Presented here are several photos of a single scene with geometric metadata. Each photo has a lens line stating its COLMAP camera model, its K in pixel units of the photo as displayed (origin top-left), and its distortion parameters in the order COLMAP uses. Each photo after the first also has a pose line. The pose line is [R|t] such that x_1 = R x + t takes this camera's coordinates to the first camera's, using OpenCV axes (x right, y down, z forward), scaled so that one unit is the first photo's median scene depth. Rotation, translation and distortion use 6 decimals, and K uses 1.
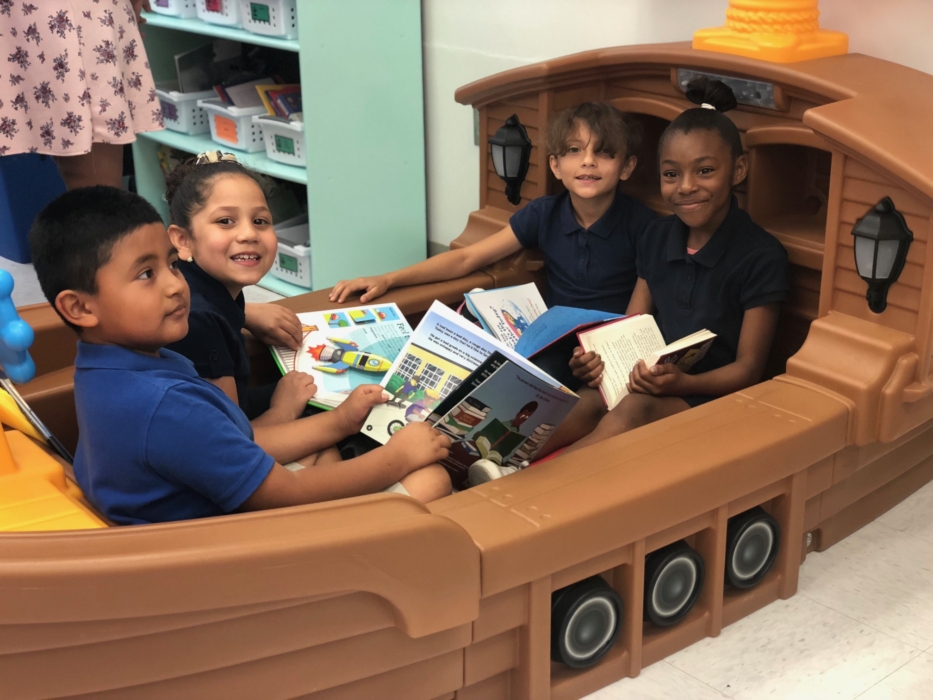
lens RADIAL K [[1388.4, 0, 466.5], [0, 1388.4, 350.0], [0, 0, 1]] dist [0.003233, -0.036482]
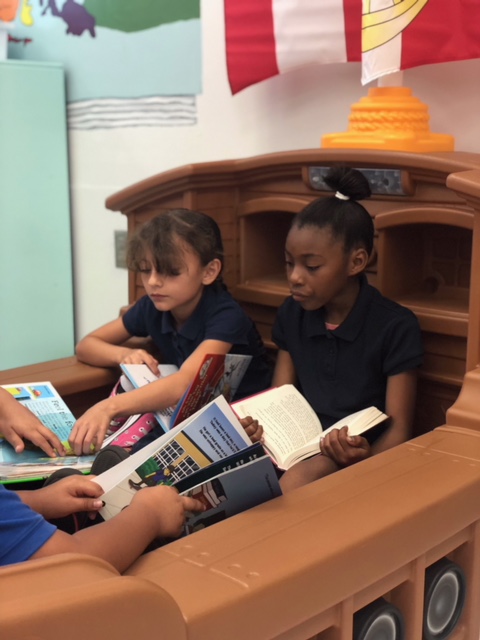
lens RADIAL K [[952.4, 0, 240.0], [0, 952.4, 320.0], [0, 0, 1]] dist [0.003233, -0.036482]
pose [[0.987166, -0.017025, 0.158790, -0.028644], [0.042170, 0.986800, -0.156359, 0.040312], [-0.154031, 0.161048, 0.974853, 0.289701]]
